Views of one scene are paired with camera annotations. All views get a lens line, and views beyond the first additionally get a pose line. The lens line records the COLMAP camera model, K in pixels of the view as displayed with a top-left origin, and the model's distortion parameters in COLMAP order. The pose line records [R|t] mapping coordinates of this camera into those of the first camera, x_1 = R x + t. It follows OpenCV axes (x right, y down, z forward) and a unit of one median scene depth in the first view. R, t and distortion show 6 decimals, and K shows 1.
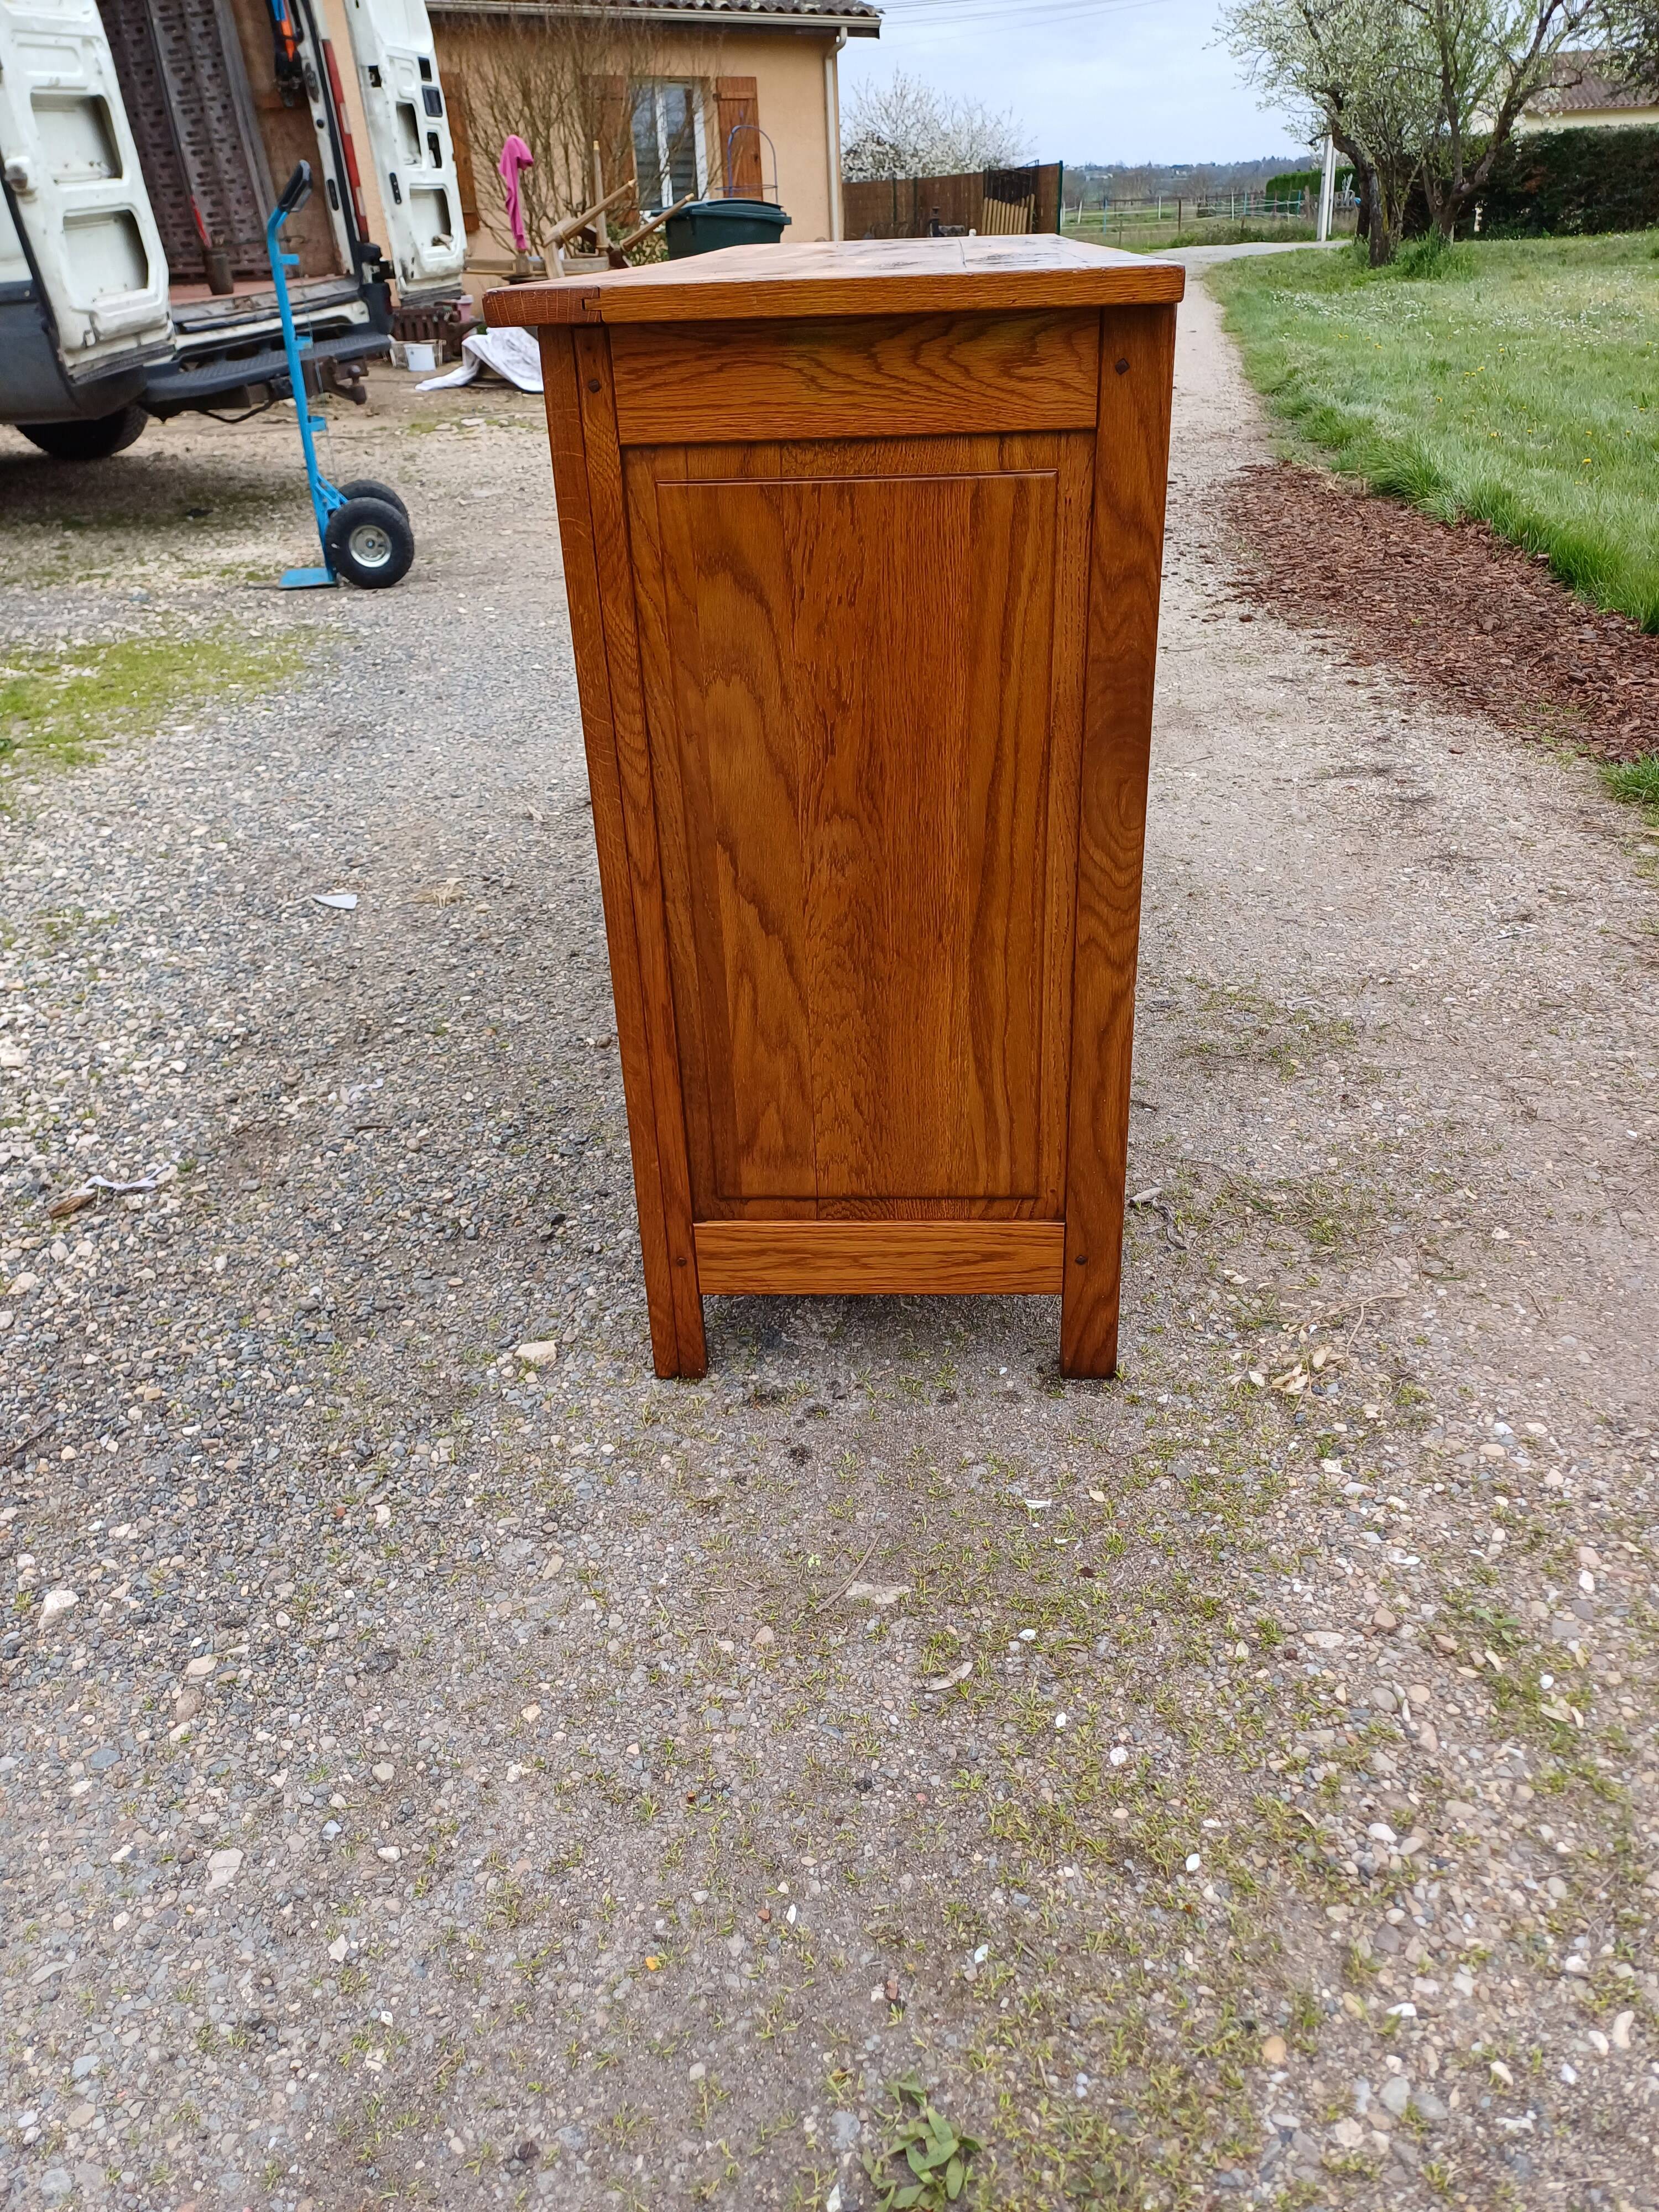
lens RADIAL K [[1651.6, 0, 854.4], [0, 1651.6, 1051.5], [0, 0, 1]] dist [0.039294, -0.003117]
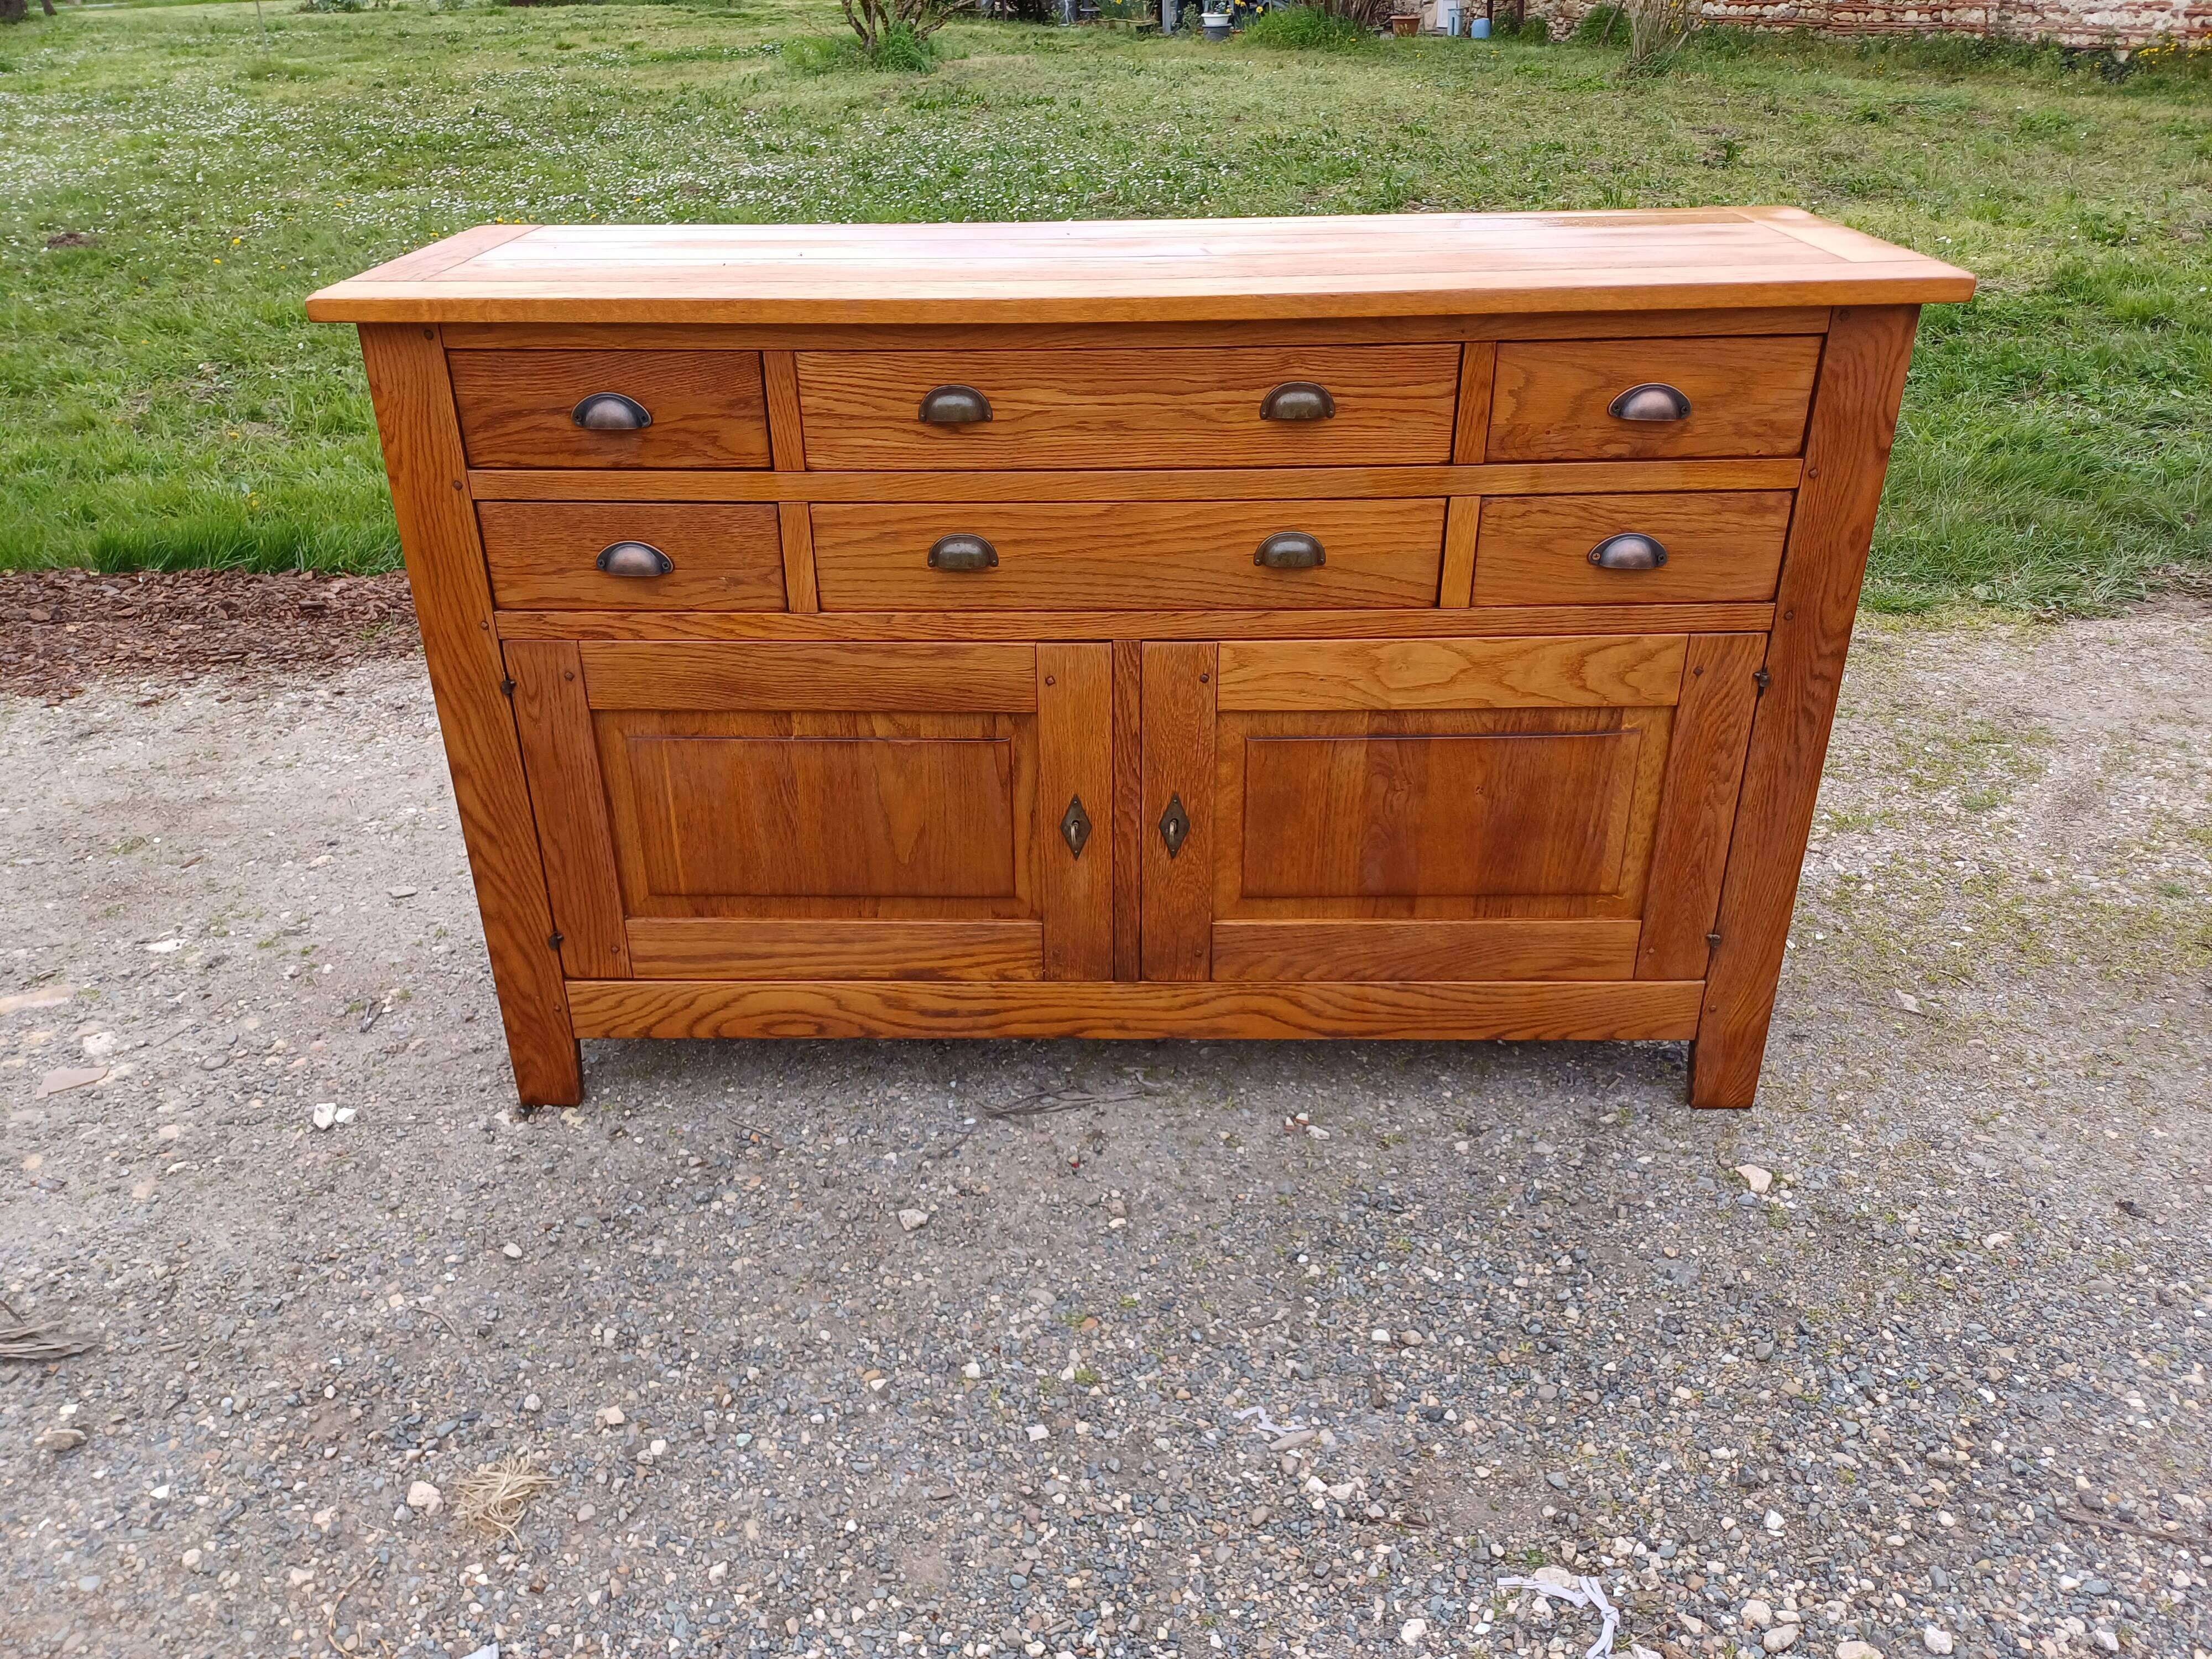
lens RADIAL K [[1643.3, 0, 1066.0], [0, 1643.3, 783.4], [0, 0, 1]] dist [0.062987, -0.055342]
pose [[-0.020152, -0.412789, 0.910604, -0.444071], [0.465079, 0.802378, 0.374021, -0.270649], [-0.885040, 0.431040, 0.175810, 0.446497]]
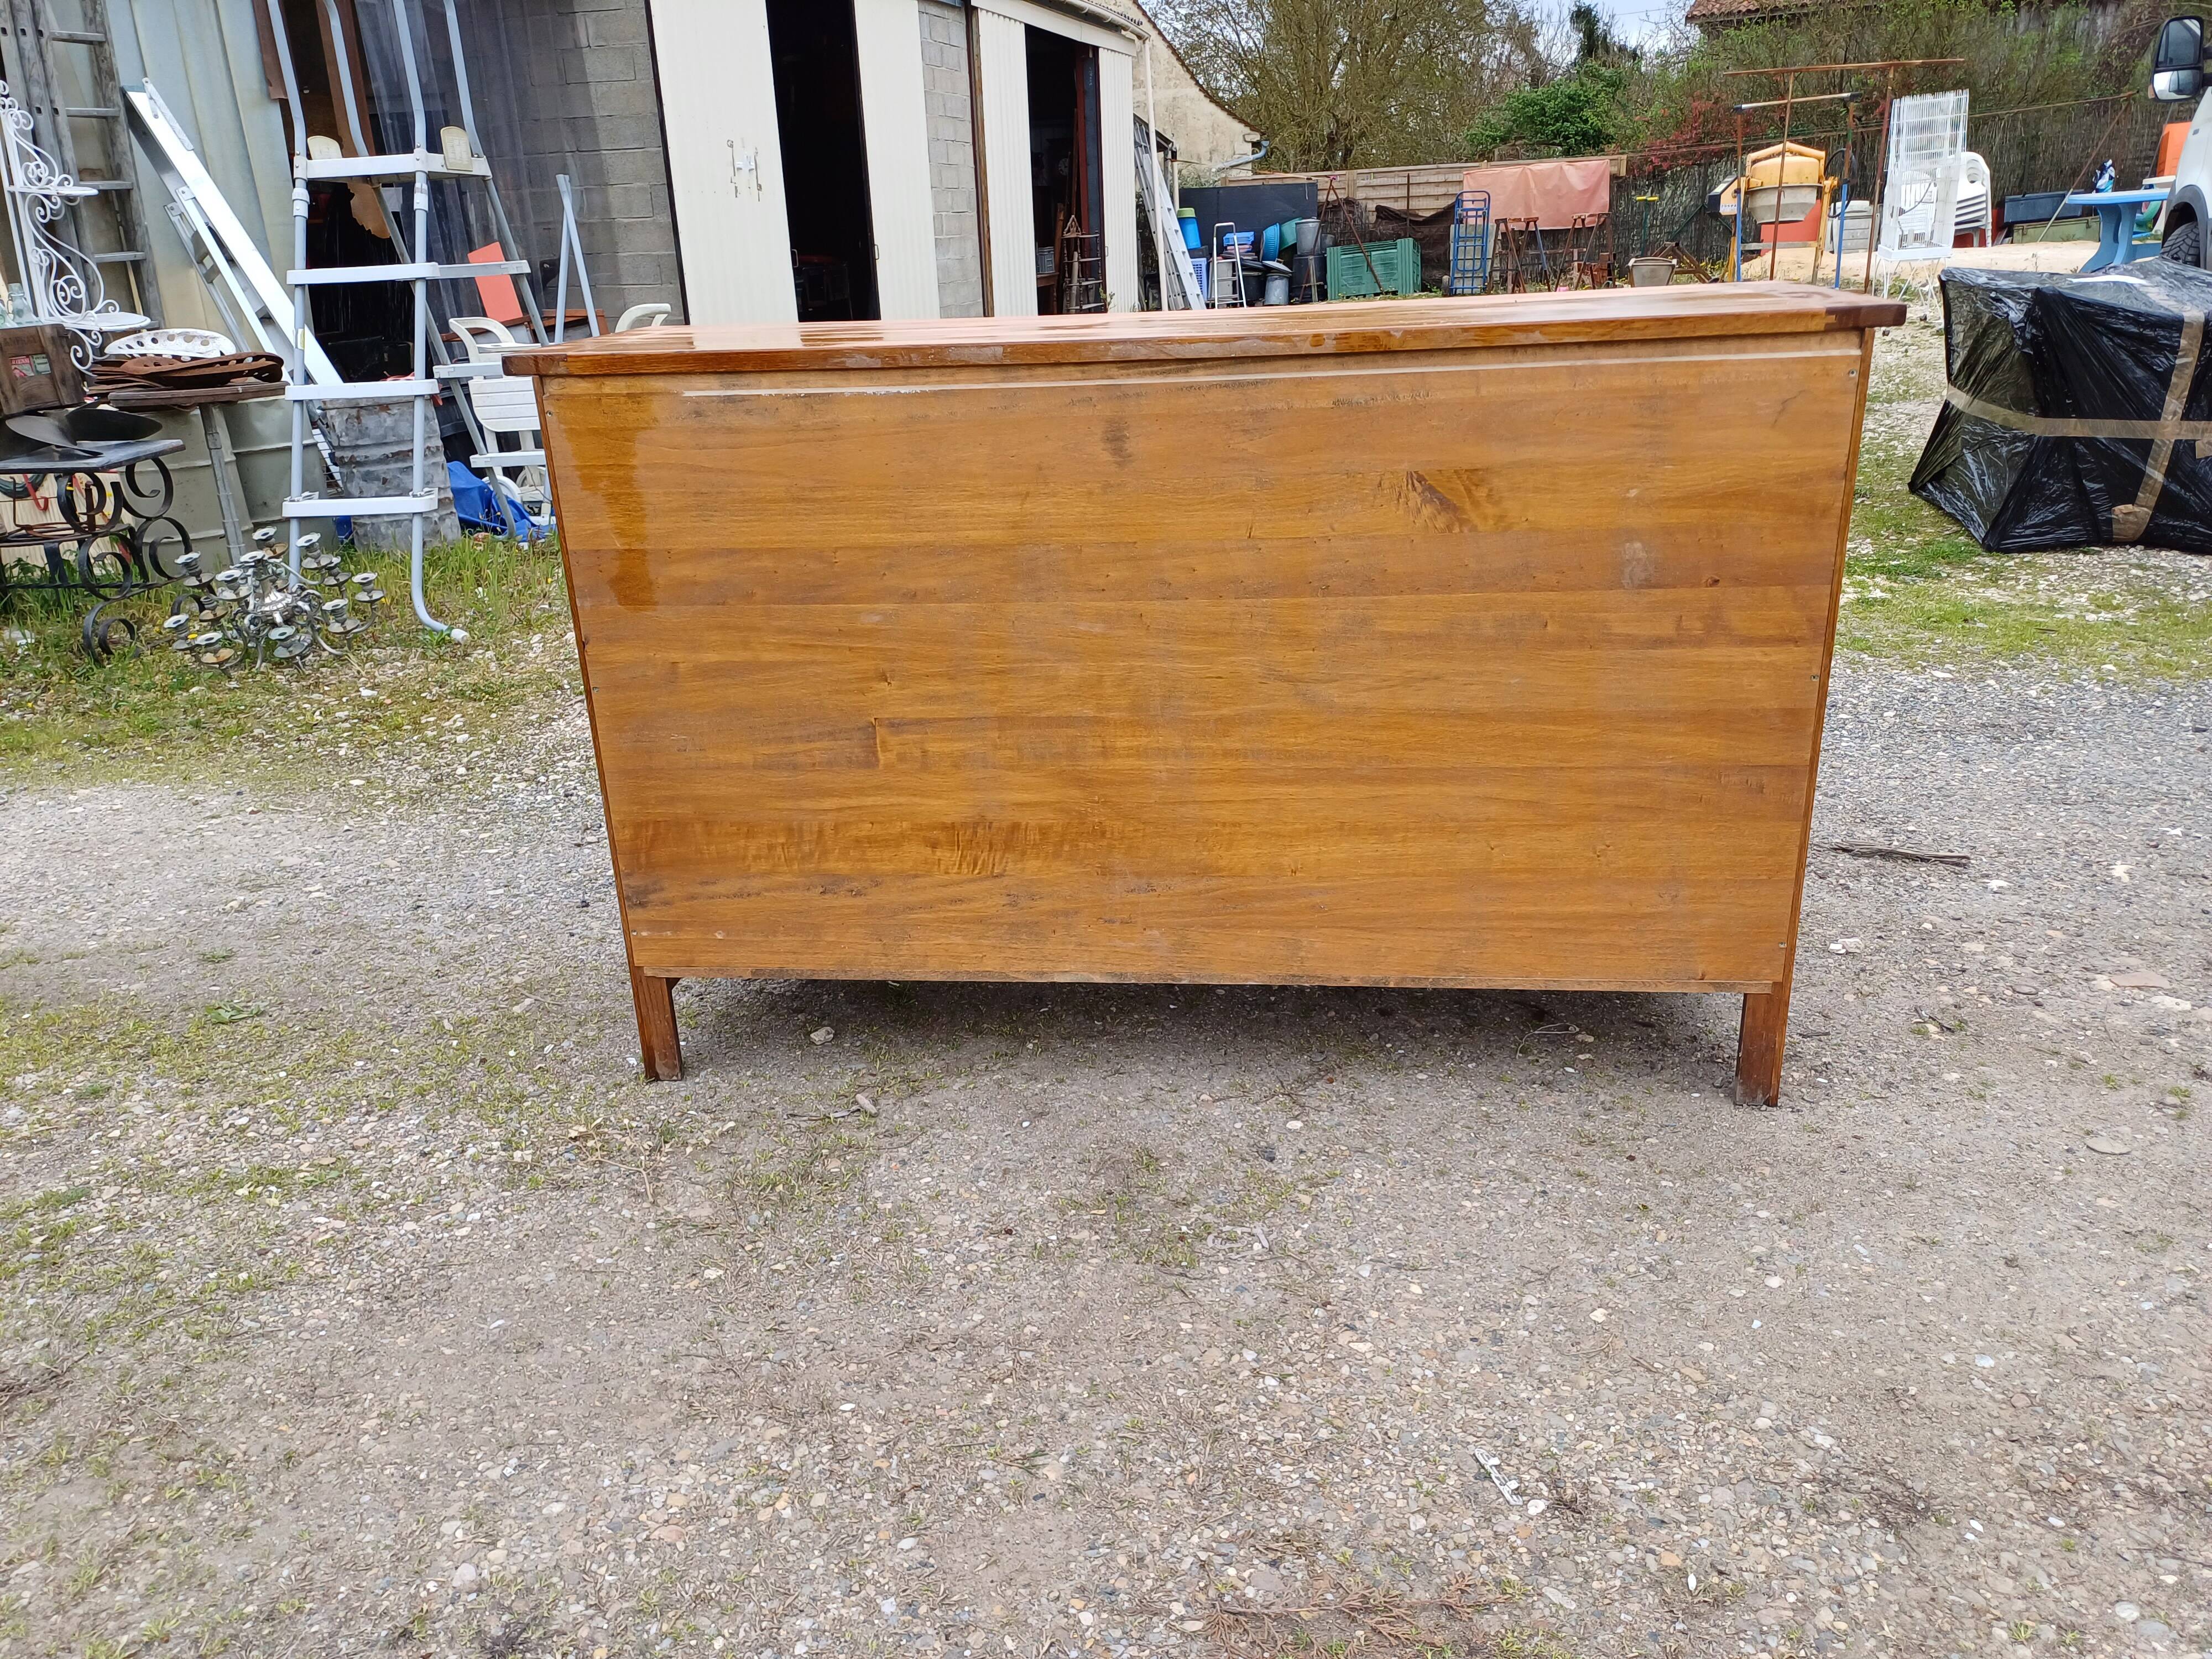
lens RADIAL K [[1656.7, 0, 1099.7], [0, 1656.7, 775.3], [0, 0, 1]] dist [0.064699, -0.053171]
pose [[-0.062727, 0.360296, -0.930727, 0.534278], [-0.407986, 0.841826, 0.353378, -0.267659], [0.910831, 0.401890, 0.094191, 0.433886]]
